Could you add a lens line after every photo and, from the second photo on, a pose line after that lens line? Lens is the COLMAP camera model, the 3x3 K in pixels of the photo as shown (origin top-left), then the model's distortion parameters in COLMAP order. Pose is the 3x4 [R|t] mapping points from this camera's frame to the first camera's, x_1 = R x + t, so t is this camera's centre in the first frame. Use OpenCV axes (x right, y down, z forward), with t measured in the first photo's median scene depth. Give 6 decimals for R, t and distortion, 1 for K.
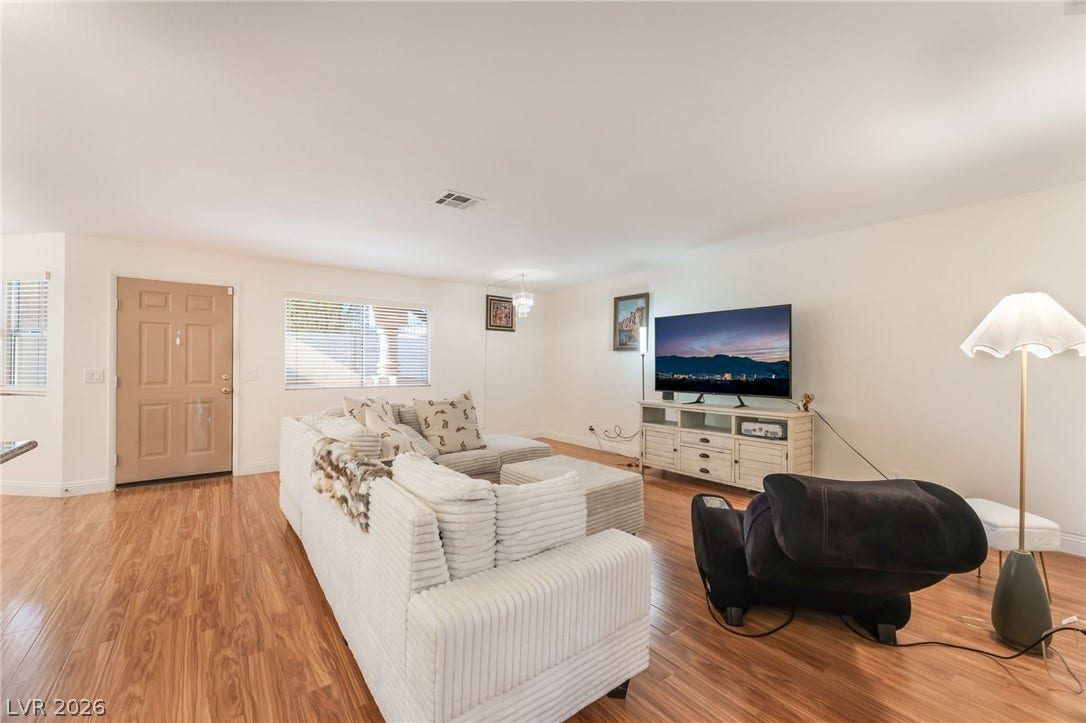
lens RADIAL K [[444.7, 0, 545.4], [0, 444.7, 363.8], [0, 0, 1]] dist [0.000562, 0.000073]
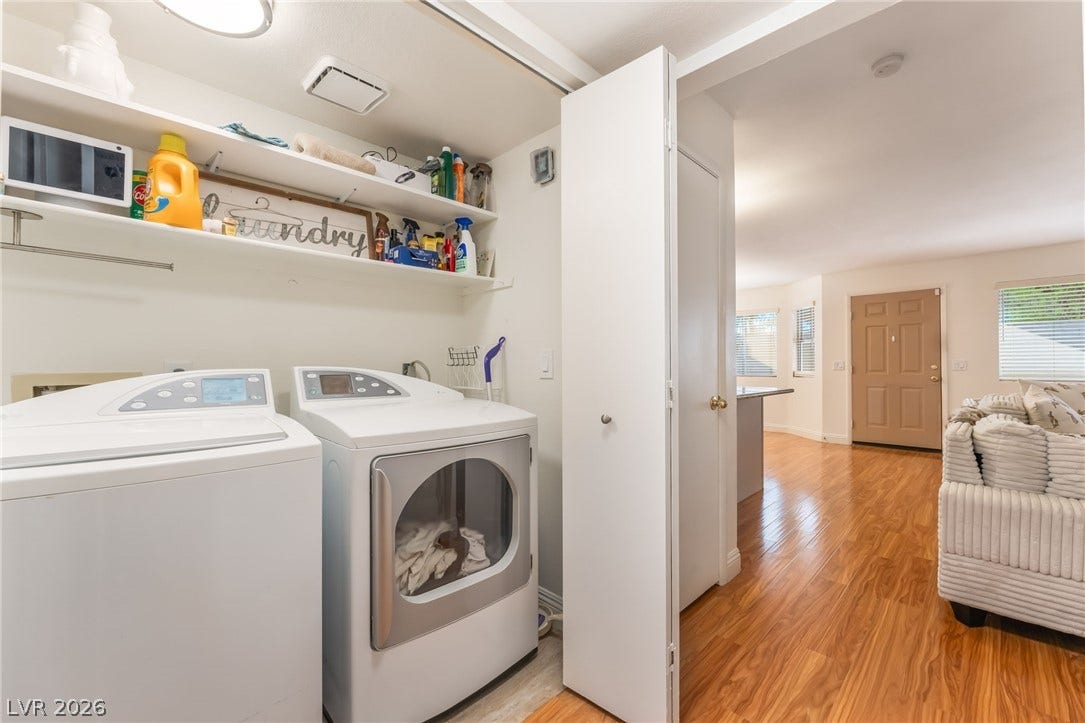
lens RADIAL K [[444.3, 0, 544.9], [0, 444.3, 363.8], [0, 0, 1]] dist [0.000562, 0.000073]
pose [[0.143792, -0.012758, -0.989526, 0.313948], [0.006481, 0.999908, -0.011950, 0.032305], [0.989587, -0.004694, 0.143862, -0.187135]]
